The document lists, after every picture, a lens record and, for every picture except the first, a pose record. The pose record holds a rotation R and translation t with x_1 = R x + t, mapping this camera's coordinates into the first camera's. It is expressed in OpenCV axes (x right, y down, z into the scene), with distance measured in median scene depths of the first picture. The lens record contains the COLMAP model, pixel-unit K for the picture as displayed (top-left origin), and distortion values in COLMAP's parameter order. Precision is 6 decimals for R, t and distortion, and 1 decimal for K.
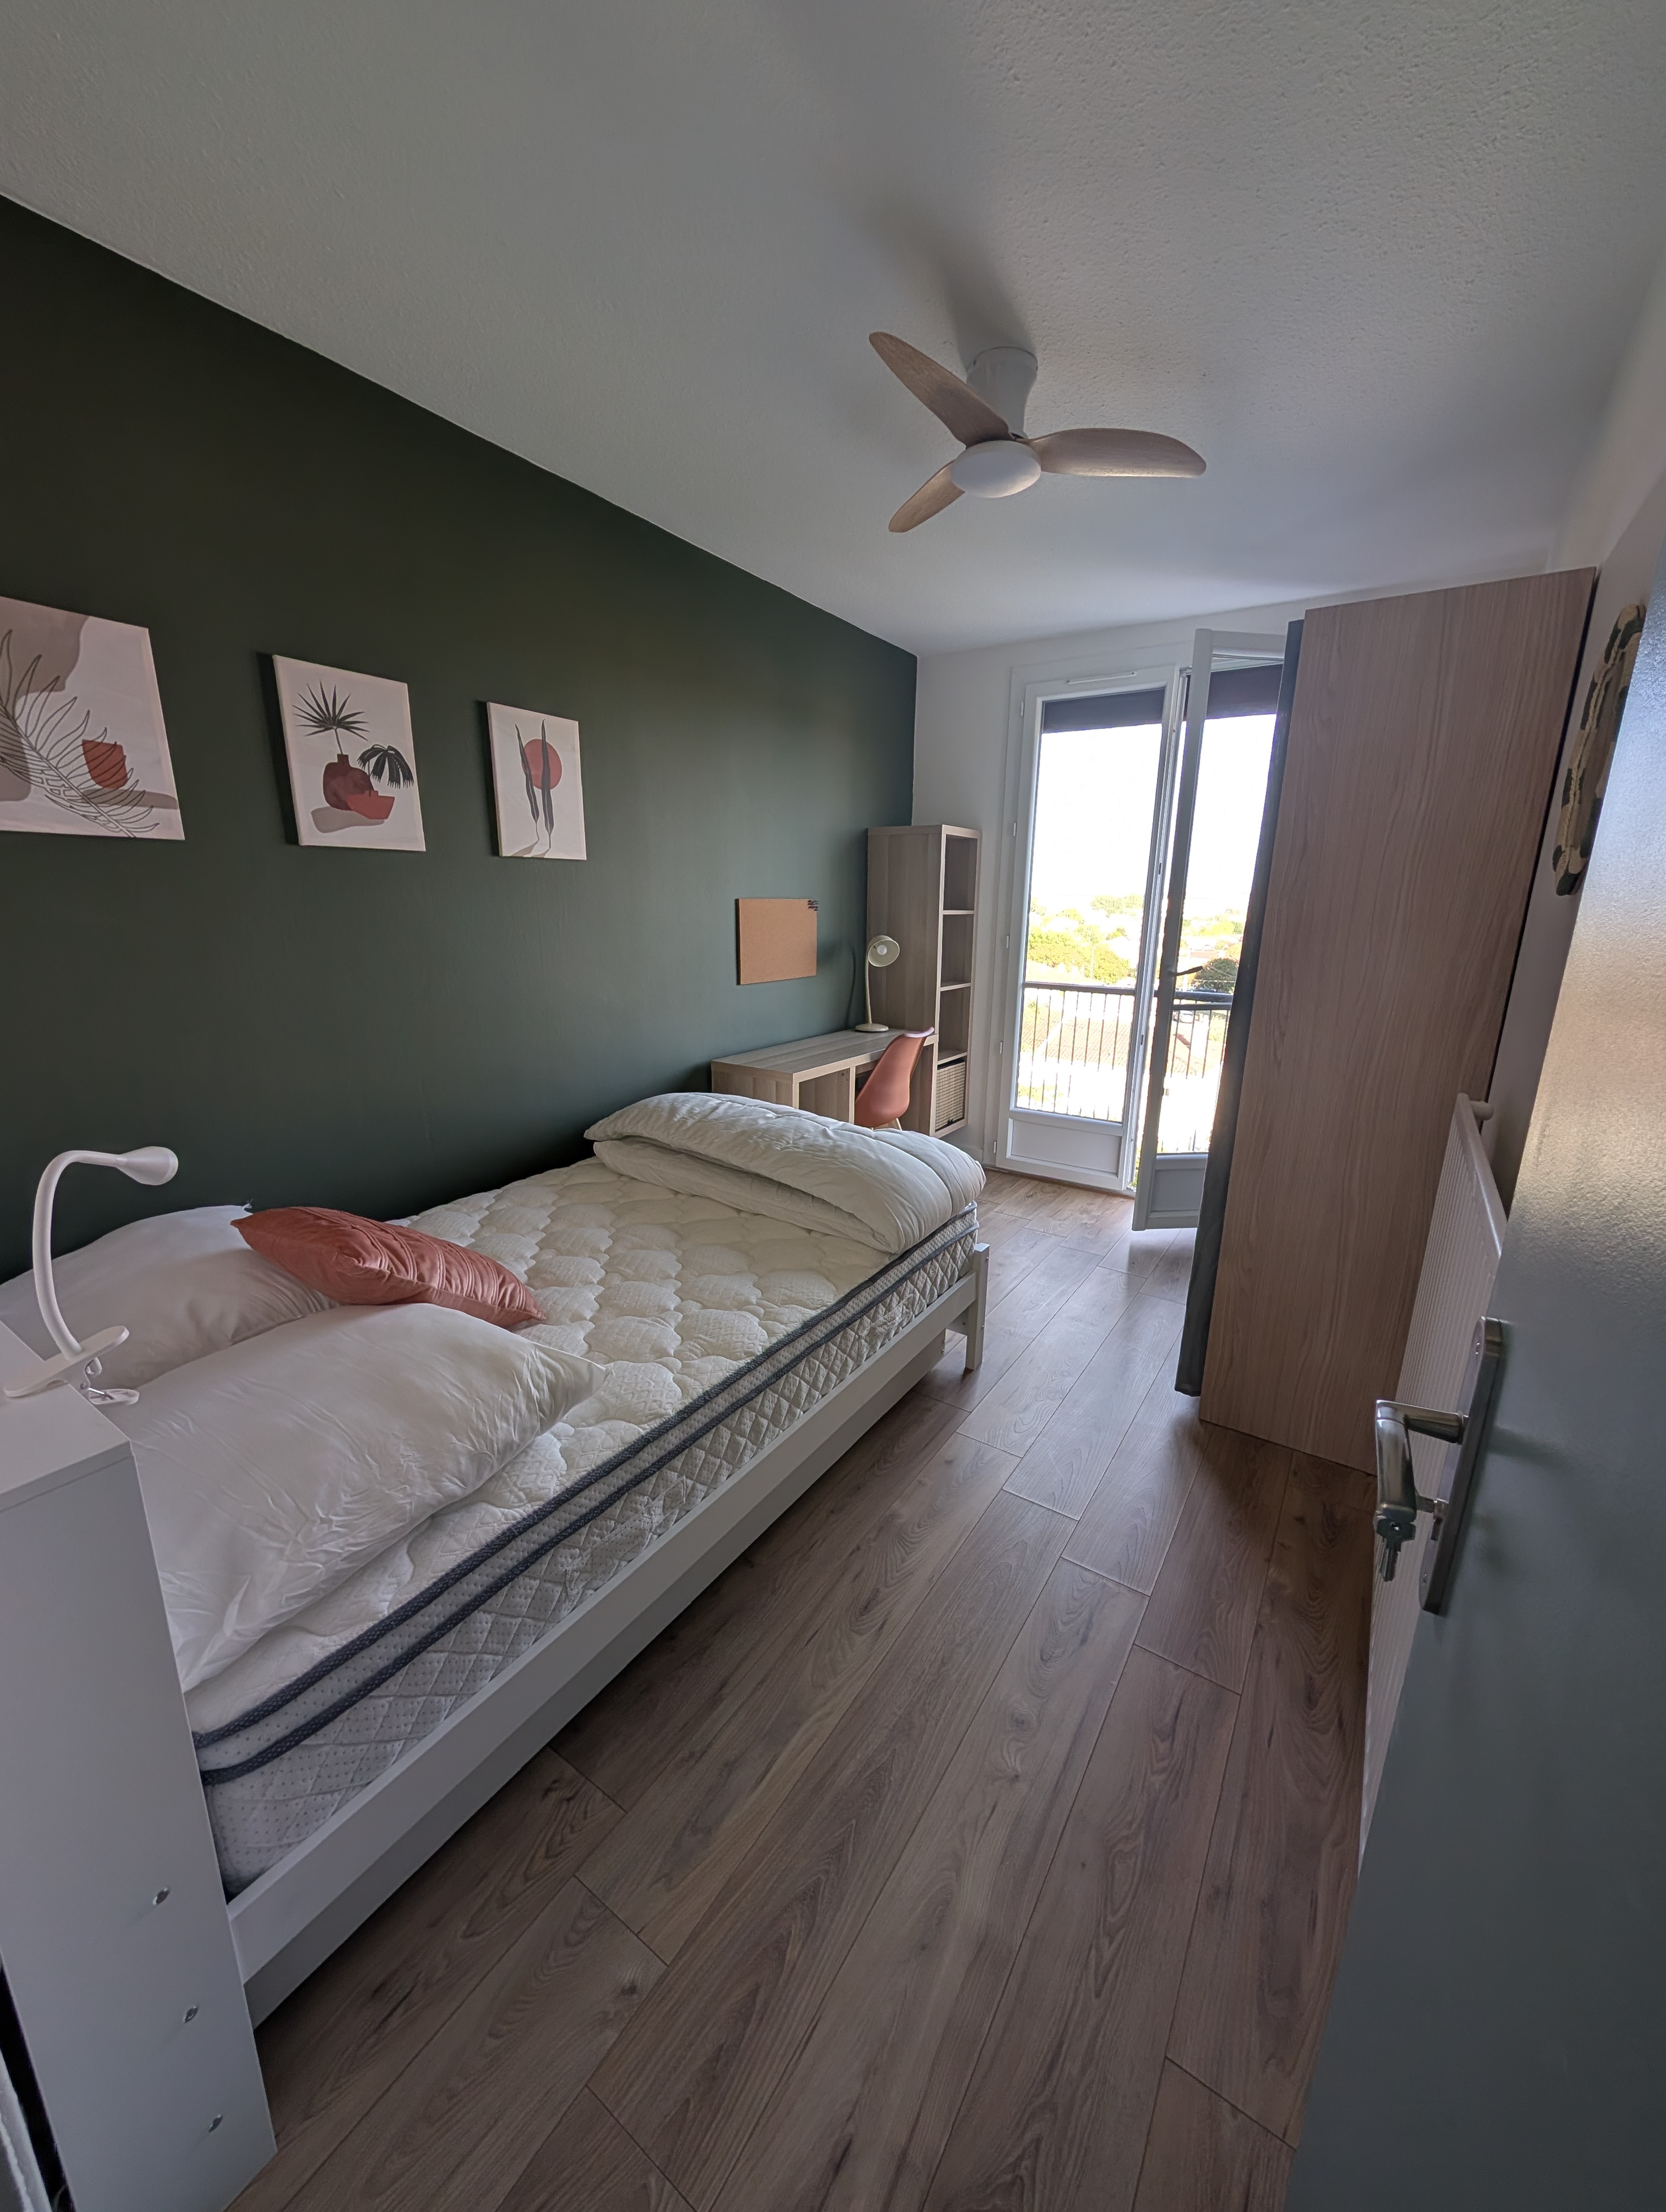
lens RADIAL K [[865.4, 0, 833.0], [0, 865.4, 1106.0], [0, 0, 1]] dist [-0.001433, -0.000273]
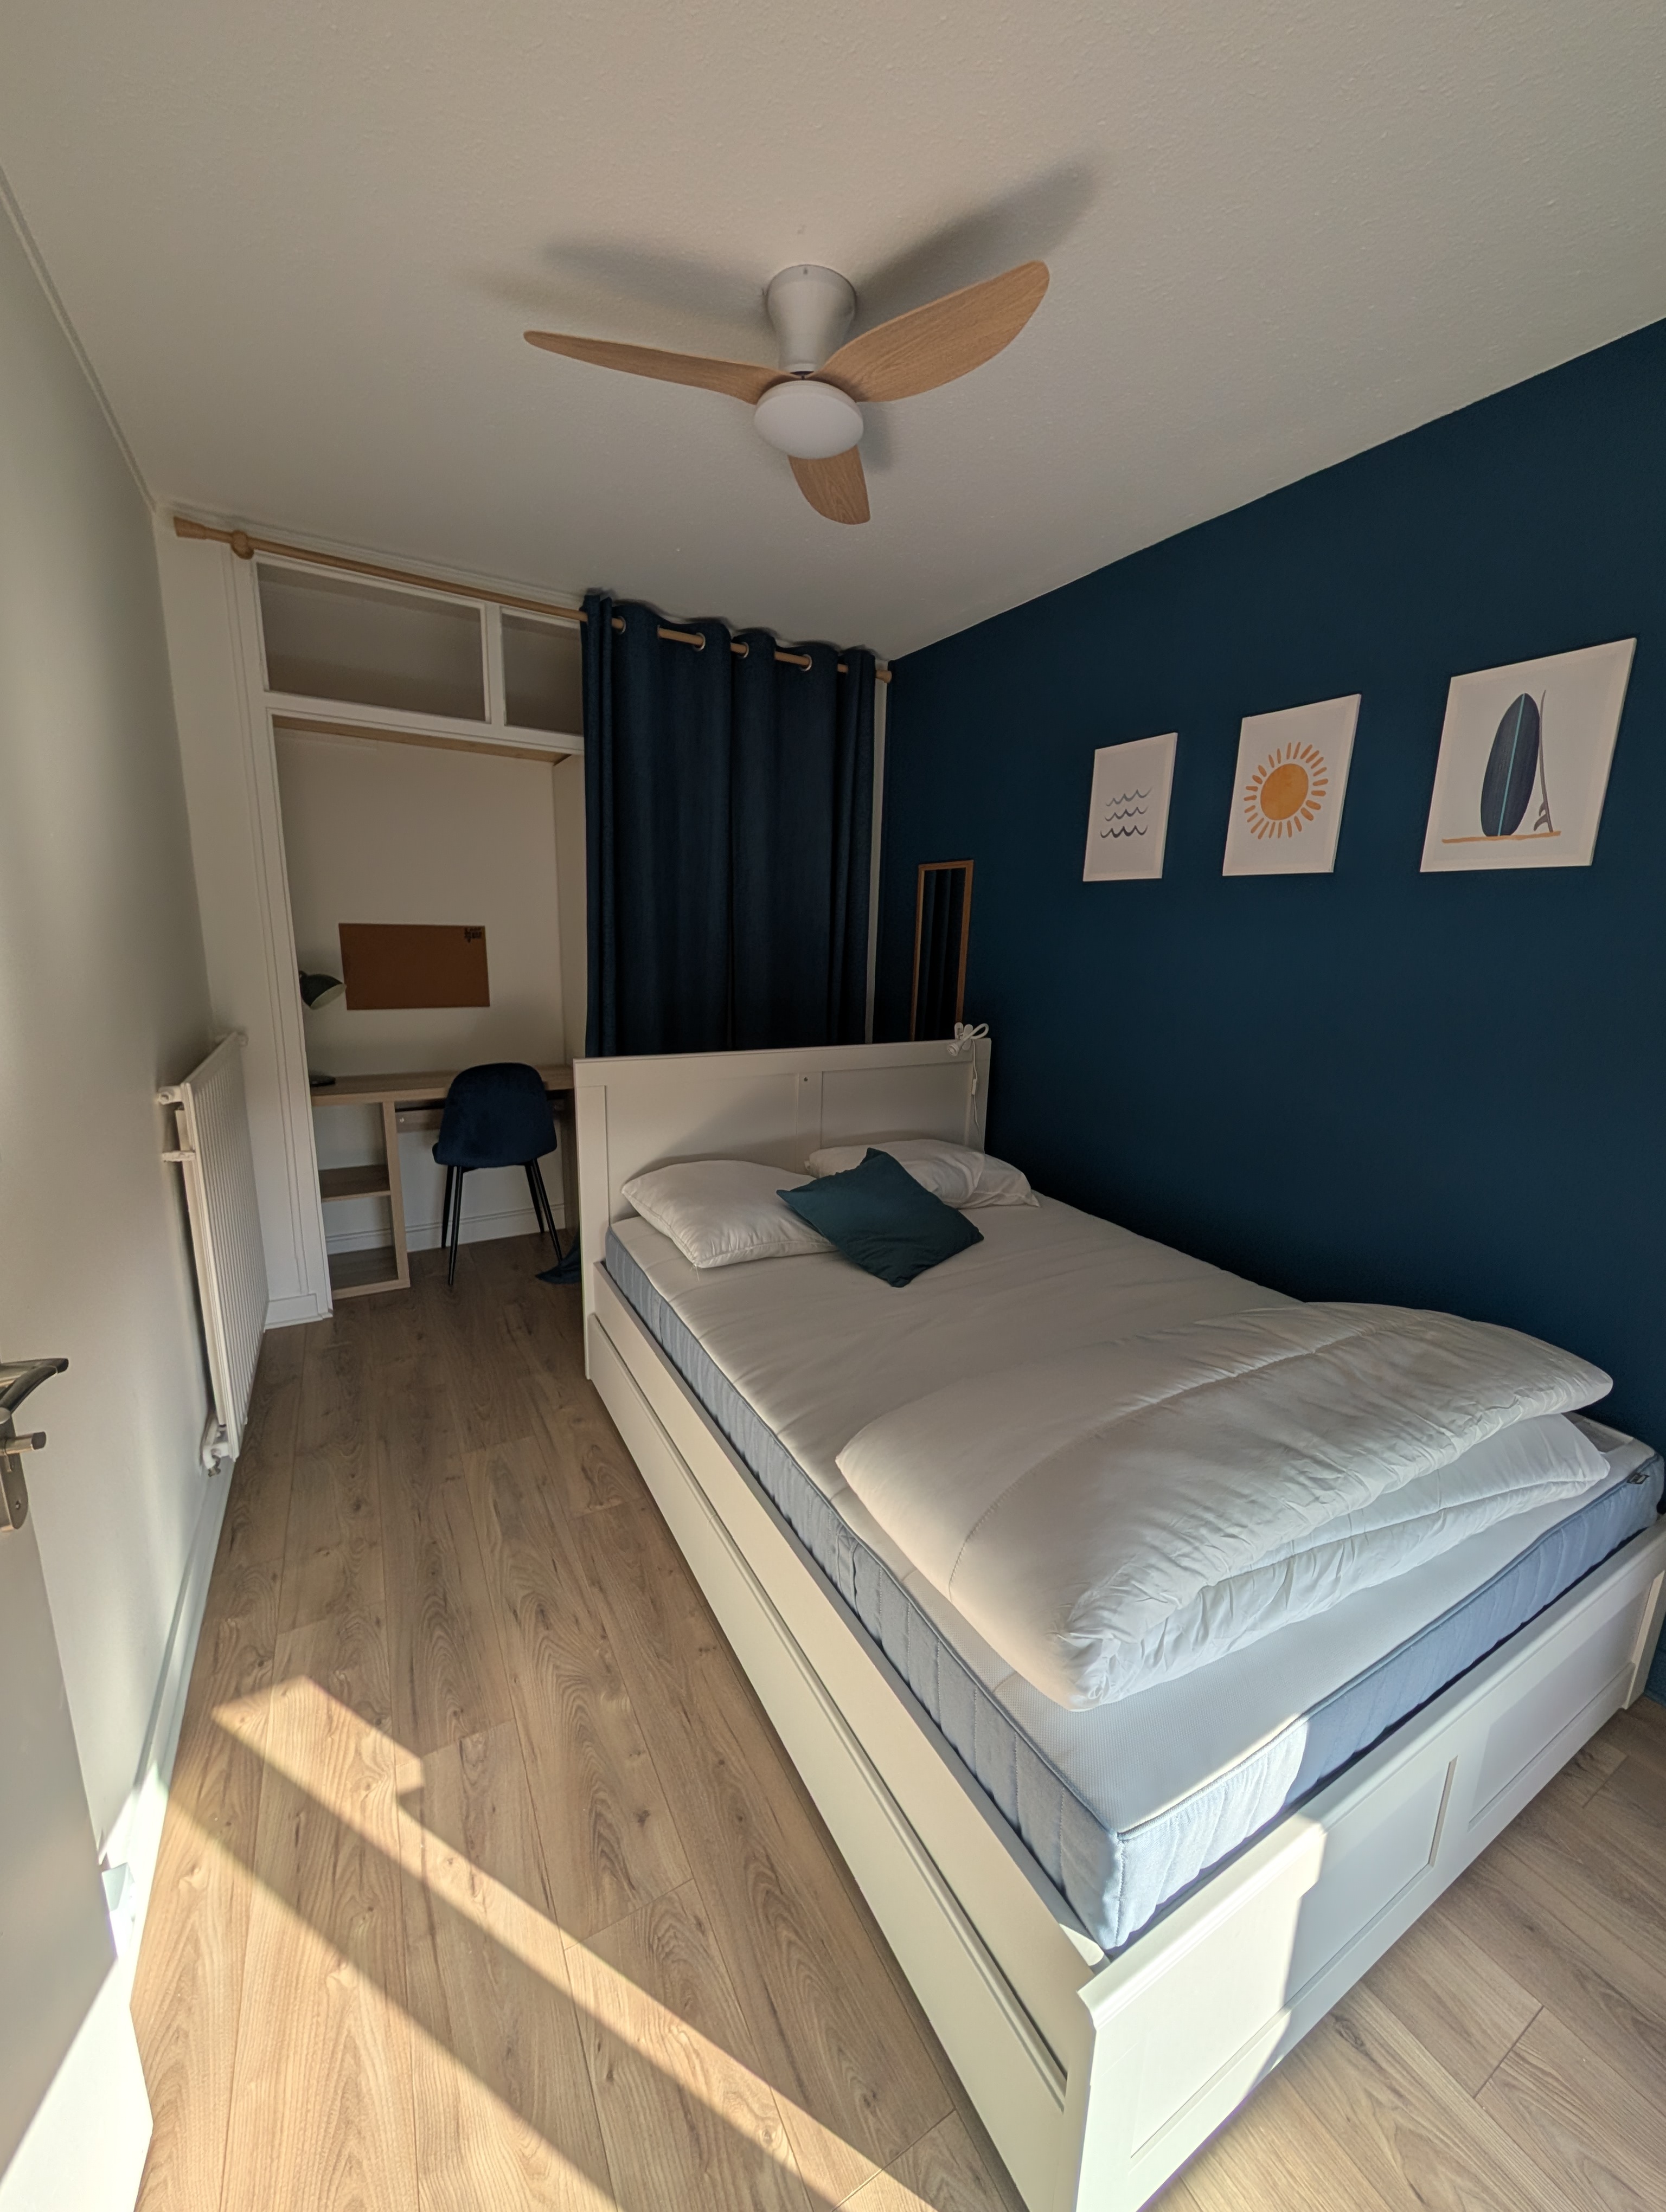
lens RADIAL K [[831.5, 0, 833.0], [0, 831.5, 1106.0], [0, 0, 1]] dist [-0.000360, -0.000051]
pose [[-0.452408, 0.201719, -0.868698, 0.547081], [-0.233520, 0.913301, 0.333692, -0.335814], [0.860694, 0.353823, -0.366079, 1.279420]]
